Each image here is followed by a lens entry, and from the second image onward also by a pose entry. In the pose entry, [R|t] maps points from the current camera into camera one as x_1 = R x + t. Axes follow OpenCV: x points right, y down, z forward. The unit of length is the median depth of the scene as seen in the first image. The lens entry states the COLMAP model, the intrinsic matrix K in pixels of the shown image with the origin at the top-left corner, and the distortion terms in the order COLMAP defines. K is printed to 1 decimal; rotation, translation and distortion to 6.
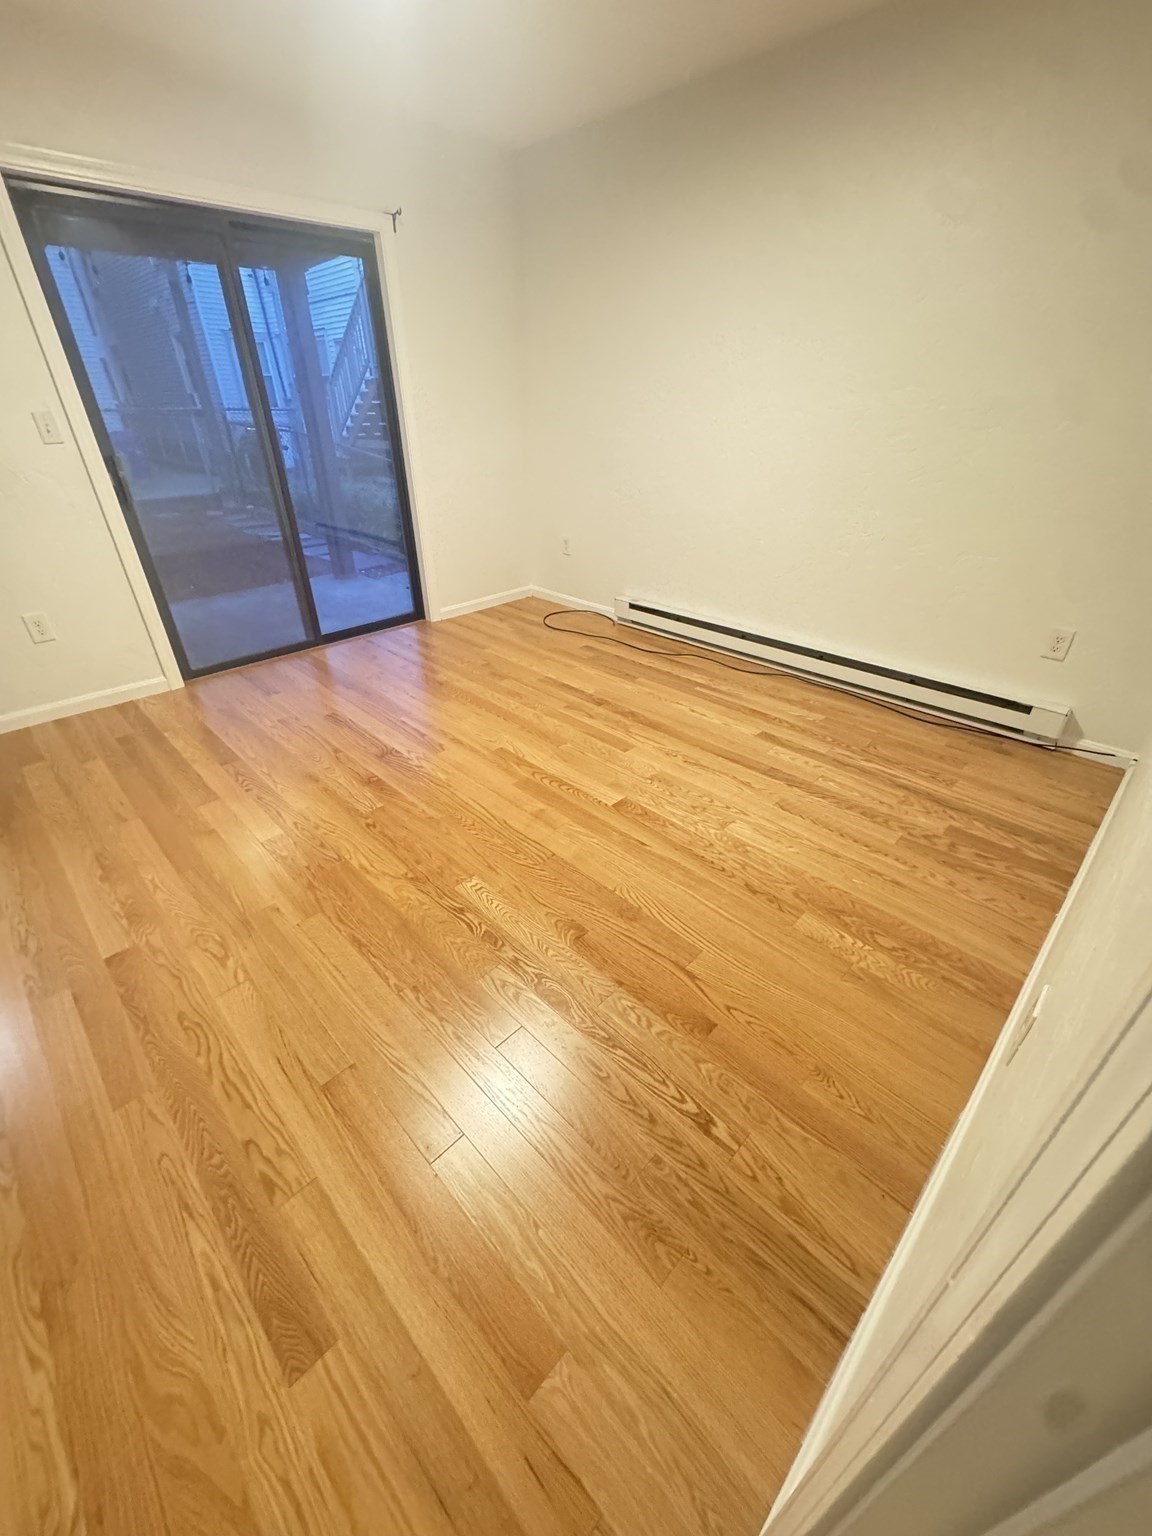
lens RADIAL K [[616.2, 0, 572.4], [0, 616.2, 770.1], [0, 0, 1]] dist [-0.003936, 0.001101]
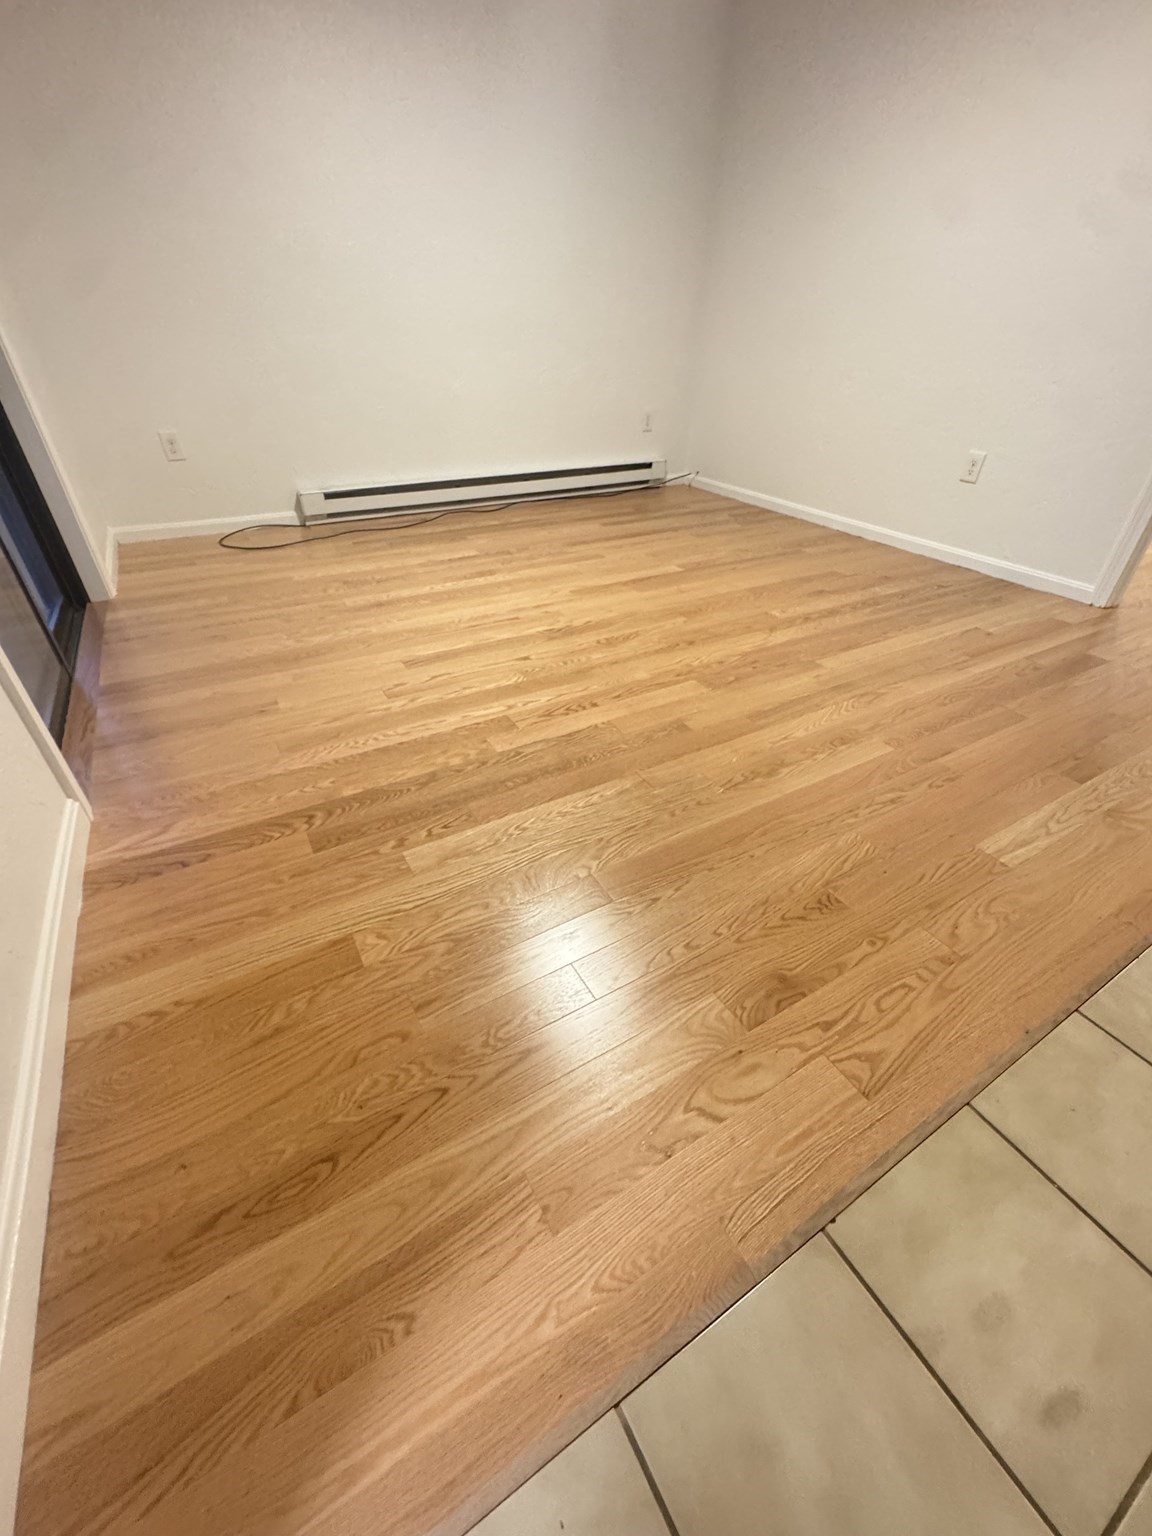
lens RADIAL K [[616.2, 0, 575.0], [0, 616.2, 763.7], [0, 0, 1]] dist [-0.003936, 0.001101]
pose [[0.253983, -0.546450, 0.798051, -1.040189], [0.483904, 0.786208, 0.384337, -0.191704], [-0.837454, 0.288565, 0.464112, 0.591505]]
